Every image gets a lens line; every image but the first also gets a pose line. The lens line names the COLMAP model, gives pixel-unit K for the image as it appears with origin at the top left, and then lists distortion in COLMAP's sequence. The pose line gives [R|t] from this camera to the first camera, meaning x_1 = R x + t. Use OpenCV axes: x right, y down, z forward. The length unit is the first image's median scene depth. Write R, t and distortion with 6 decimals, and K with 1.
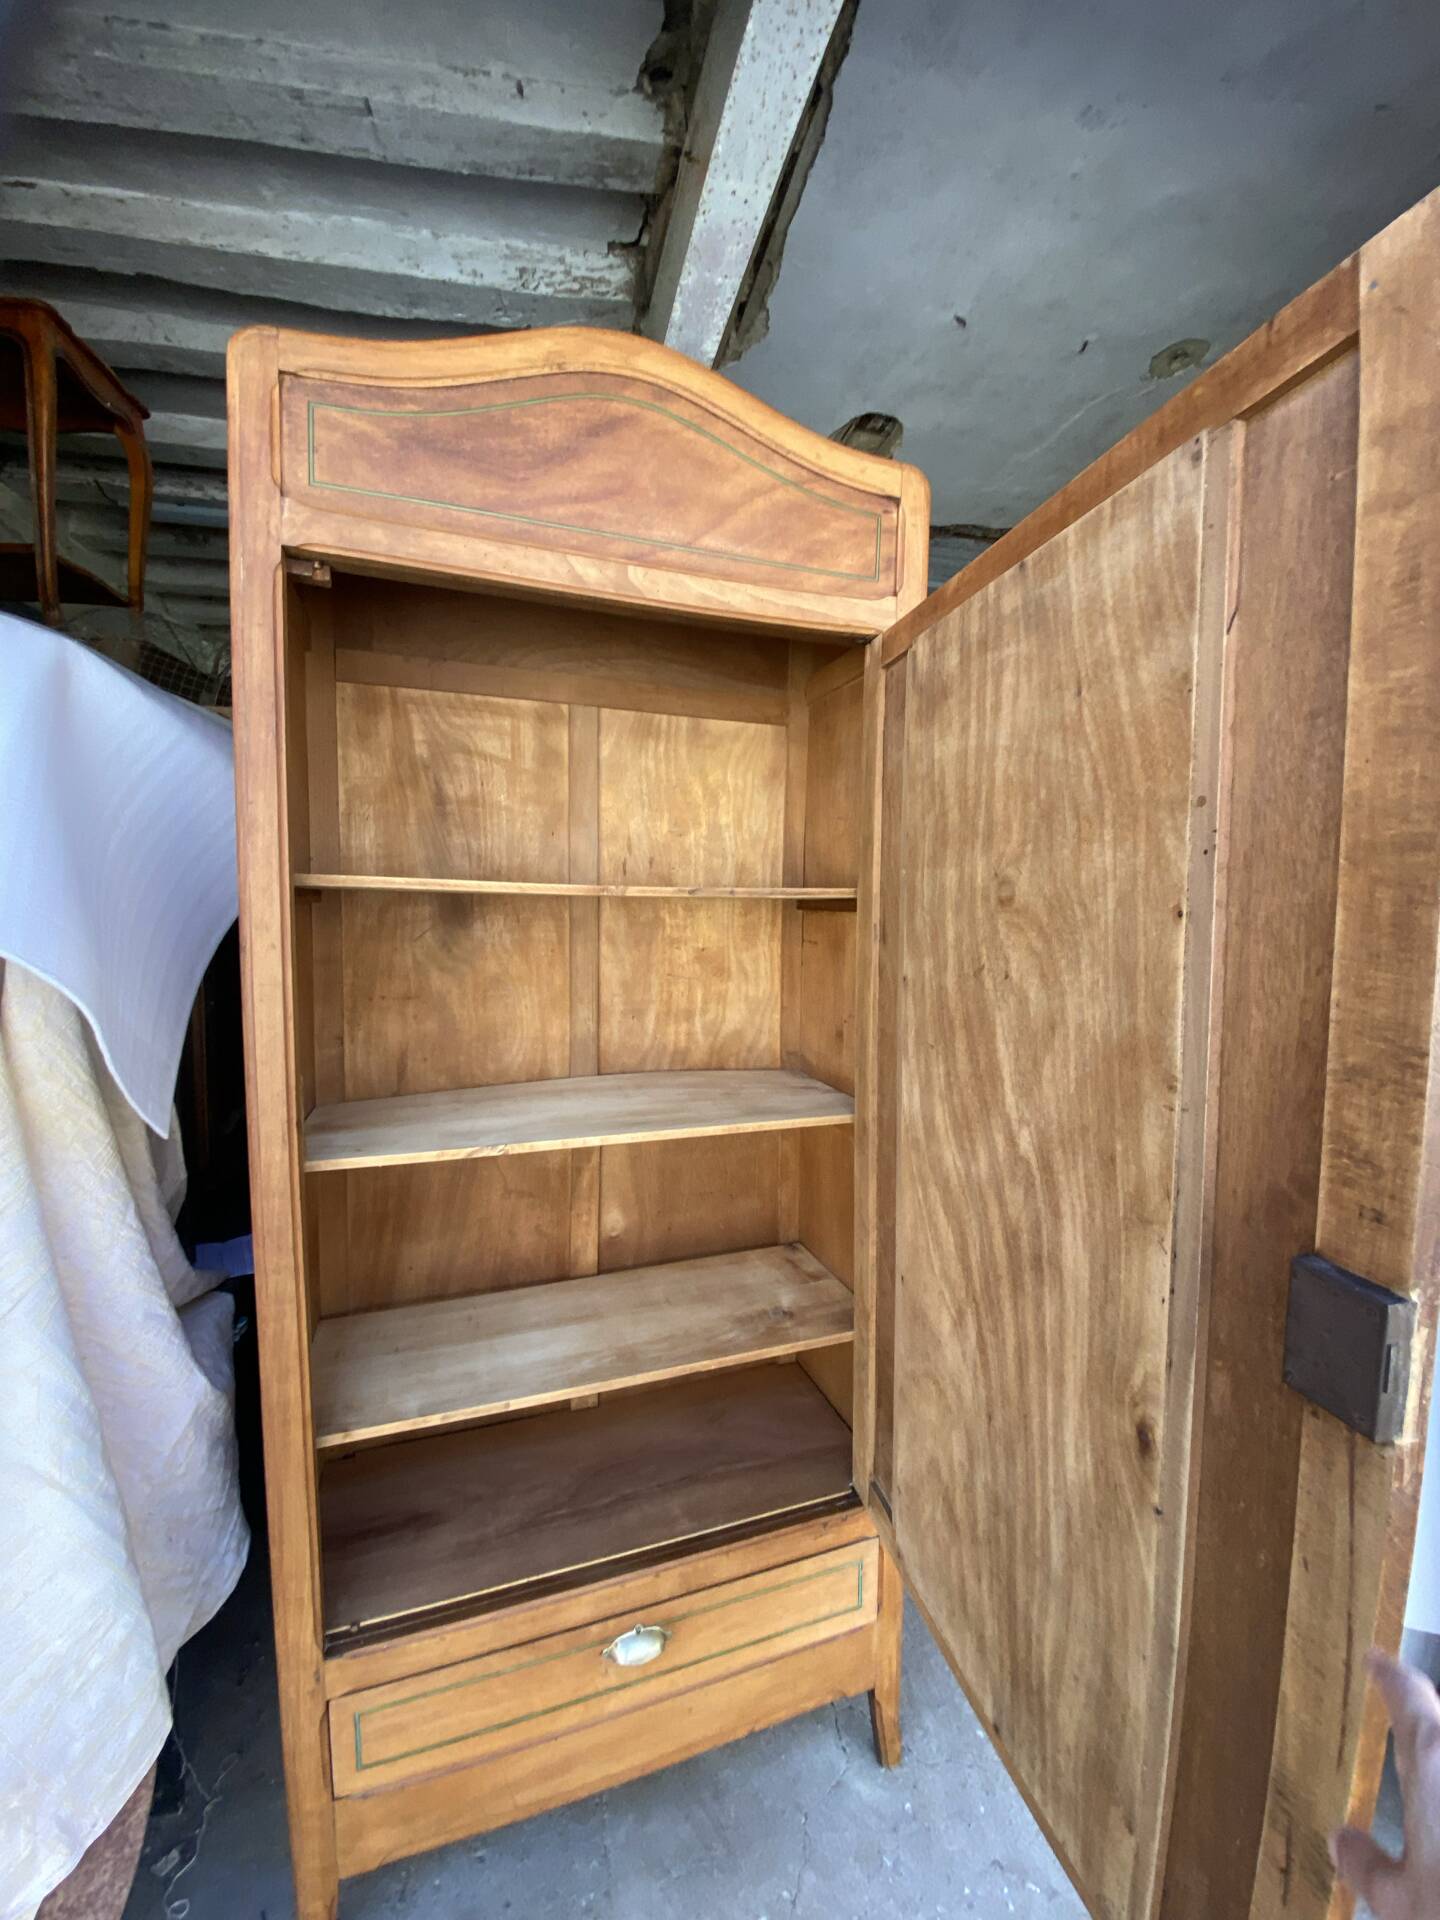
lens RADIAL K [[798.1, 0, 732.4], [0, 798.1, 969.5], [0, 0, 1]] dist [0.009899, -0.012917]
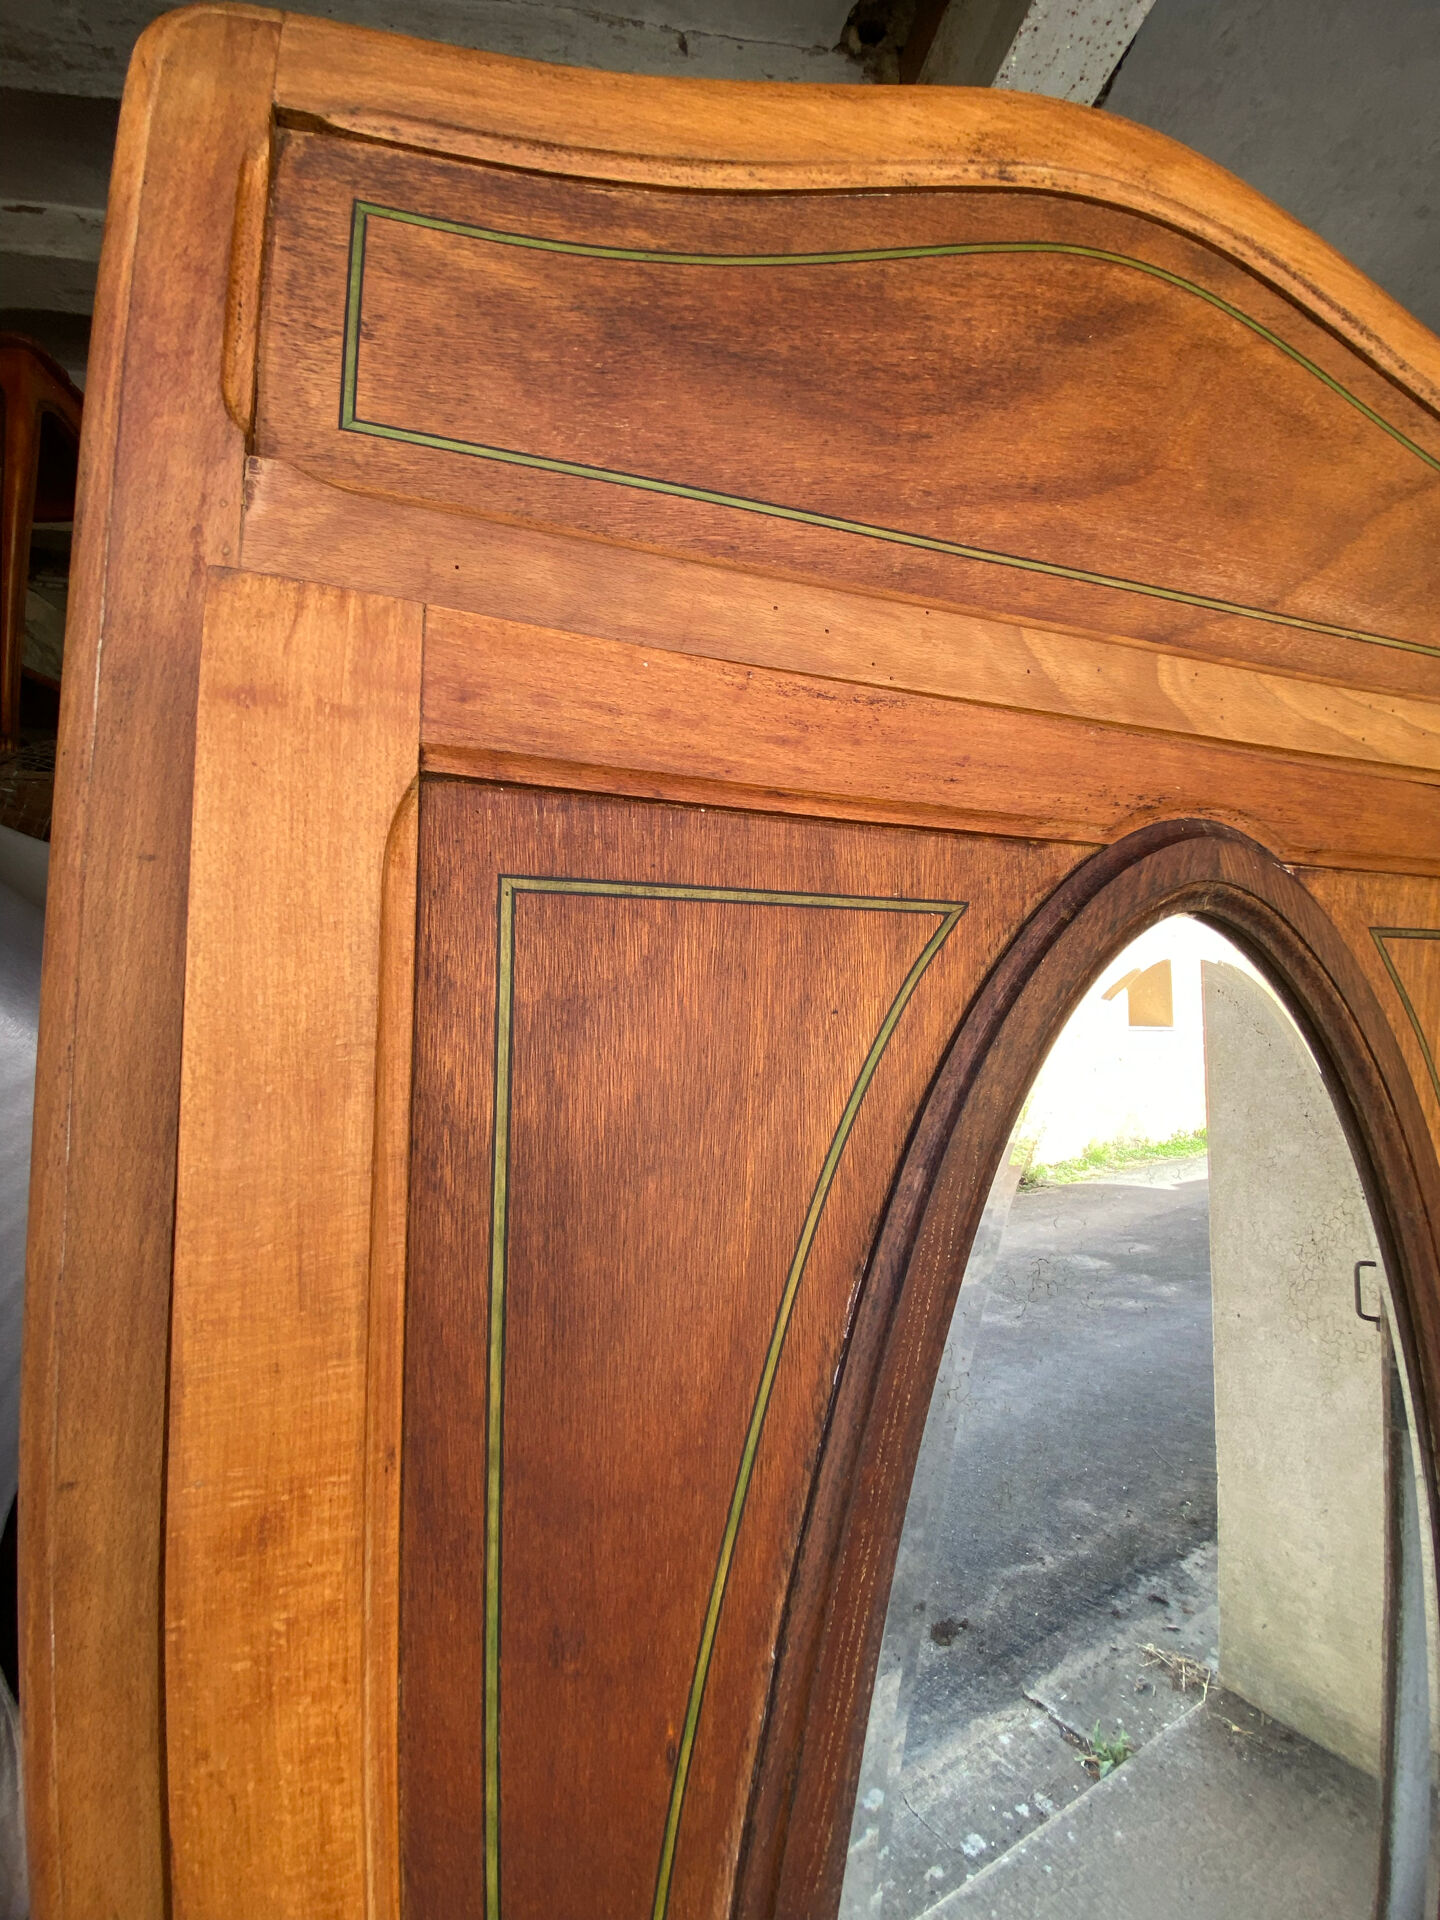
lens RADIAL K [[798.1, 0, 747.4], [0, 798.1, 969.2], [0, 0, 1]] dist [0.009899, -0.012917]
pose [[0.999534, -0.001008, -0.030509, -0.323452], [-0.002427, 0.993666, -0.112344, -0.320255], [0.030429, 0.112366, 0.993201, 0.646139]]
